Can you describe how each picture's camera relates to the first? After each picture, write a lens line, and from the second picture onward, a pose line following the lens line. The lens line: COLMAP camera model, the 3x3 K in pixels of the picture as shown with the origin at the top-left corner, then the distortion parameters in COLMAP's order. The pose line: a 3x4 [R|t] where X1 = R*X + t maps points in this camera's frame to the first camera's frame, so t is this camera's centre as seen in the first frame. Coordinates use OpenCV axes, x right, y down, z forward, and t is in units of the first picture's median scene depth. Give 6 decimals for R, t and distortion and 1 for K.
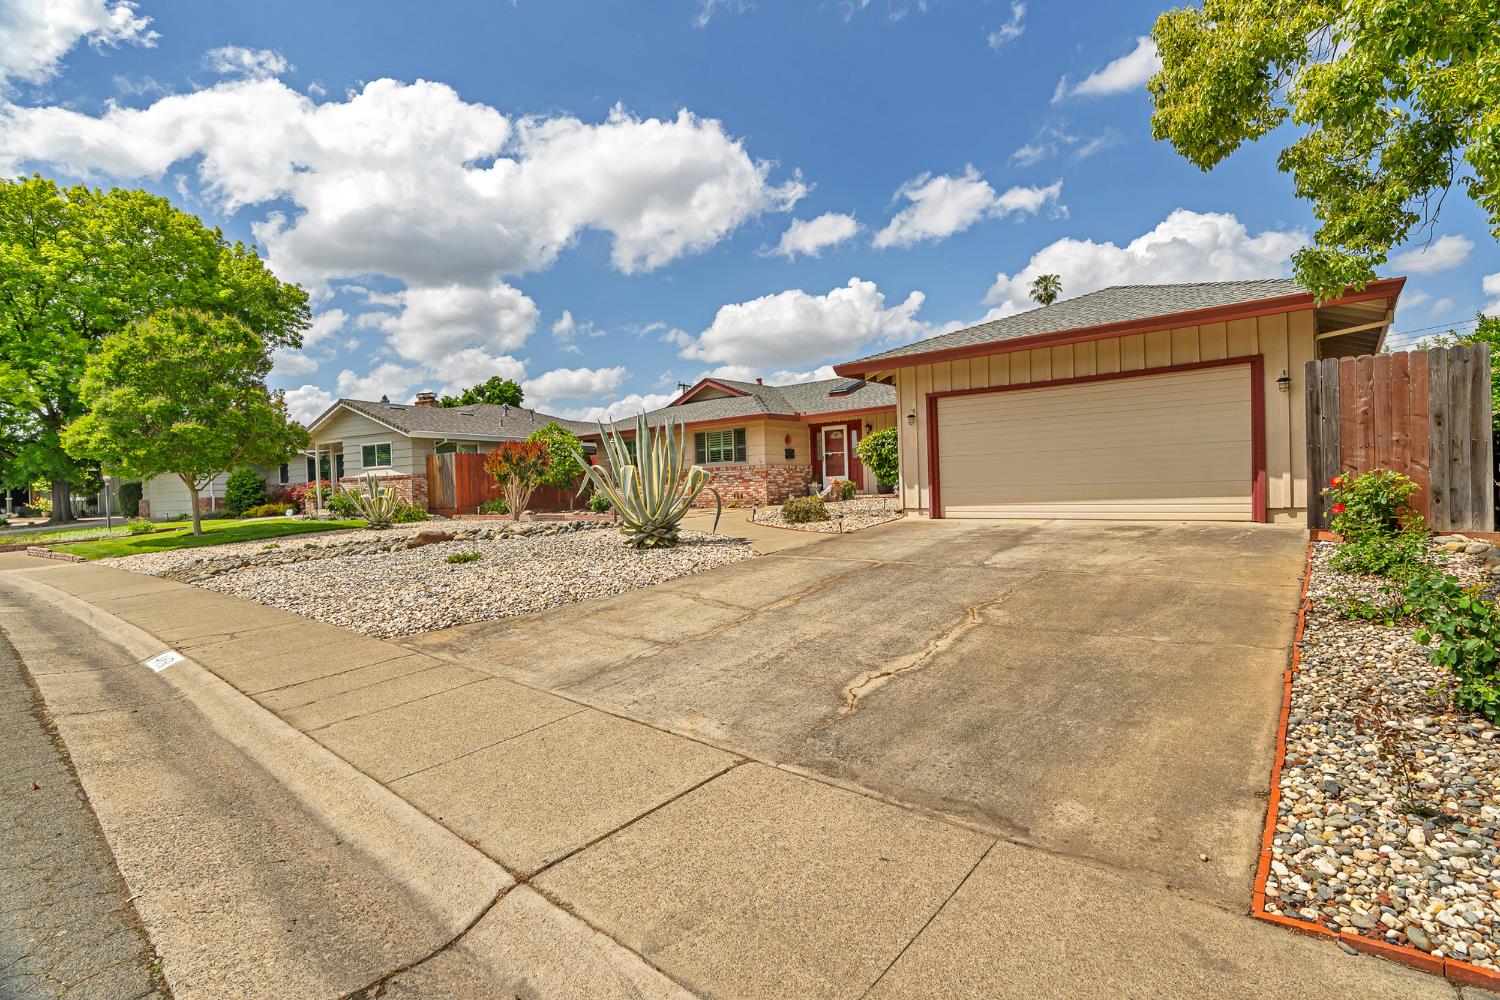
lens RADIAL K [[683.9, 0, 760.6], [0, 683.9, 493.0], [0, 0, 1]] dist [-0.003124, 0.001210]
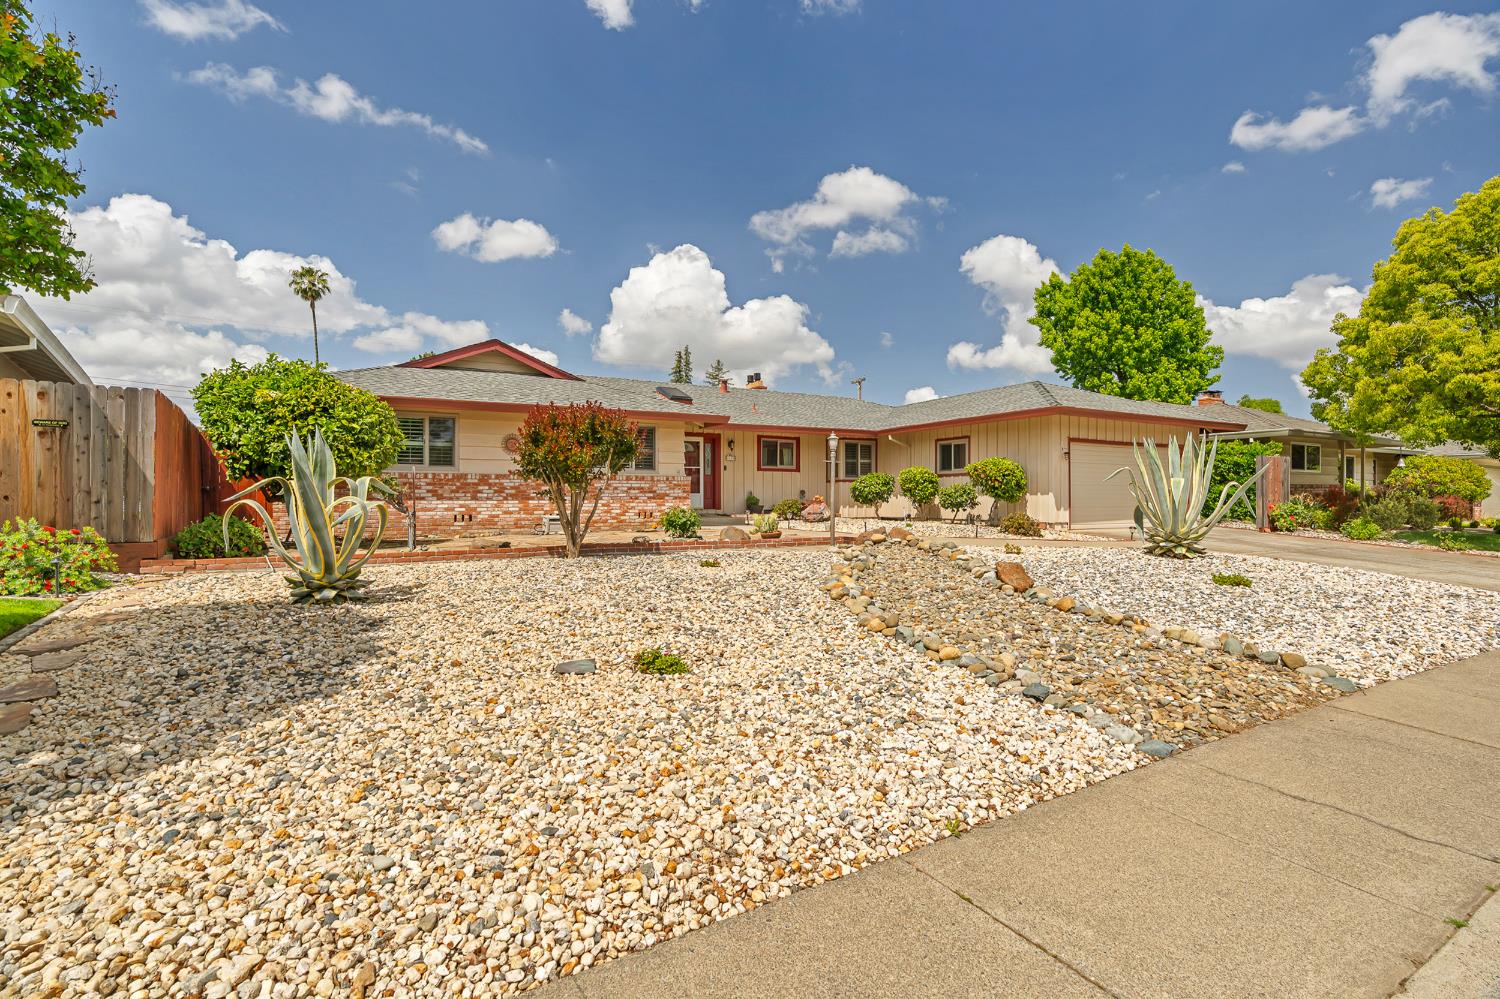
lens RADIAL K [[683.9, 0, 760.6], [0, 683.9, 492.5], [0, 0, 1]] dist [-0.003124, 0.001210]
pose [[0.350926, 0.034286, 0.935775, -0.693457], [0.002952, 0.999284, -0.037720, 0.008195], [-0.936398, 0.016000, 0.350574, 0.606897]]
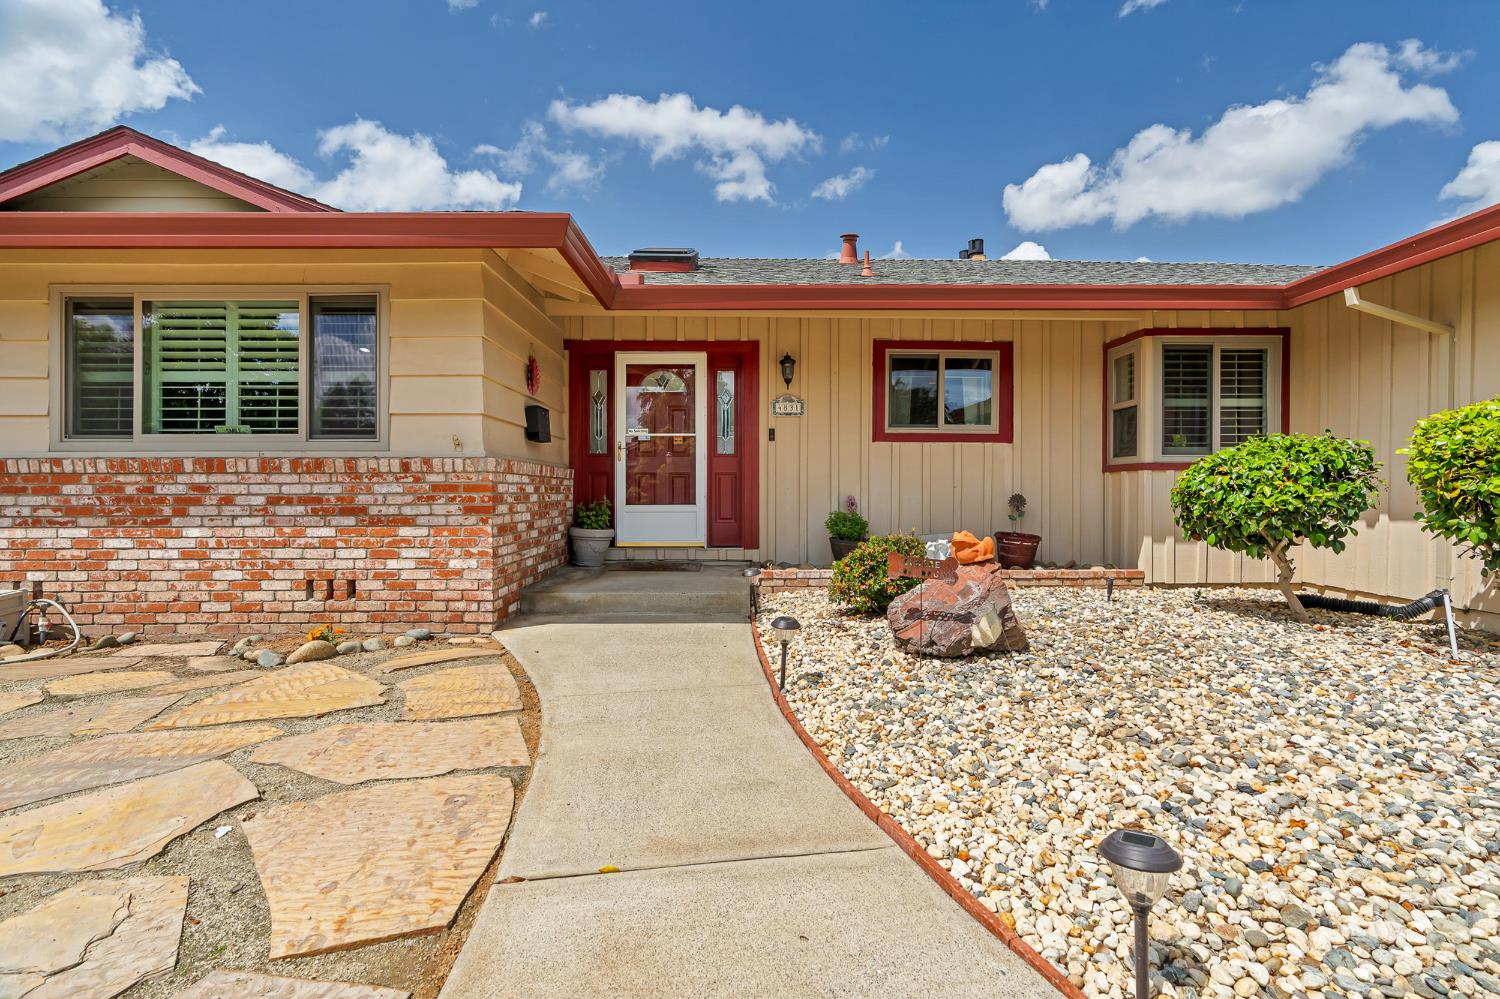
lens RADIAL K [[693.4, 0, 758.3], [0, 693.4, 486.6], [0, 0, 1]] dist [-0.015053, 0.009676]
pose [[0.745534, 0.027938, 0.665882, -0.079587], [-0.012467, 0.999531, -0.027977, -0.024752], [-0.666351, 0.012556, 0.745533, 0.725817]]
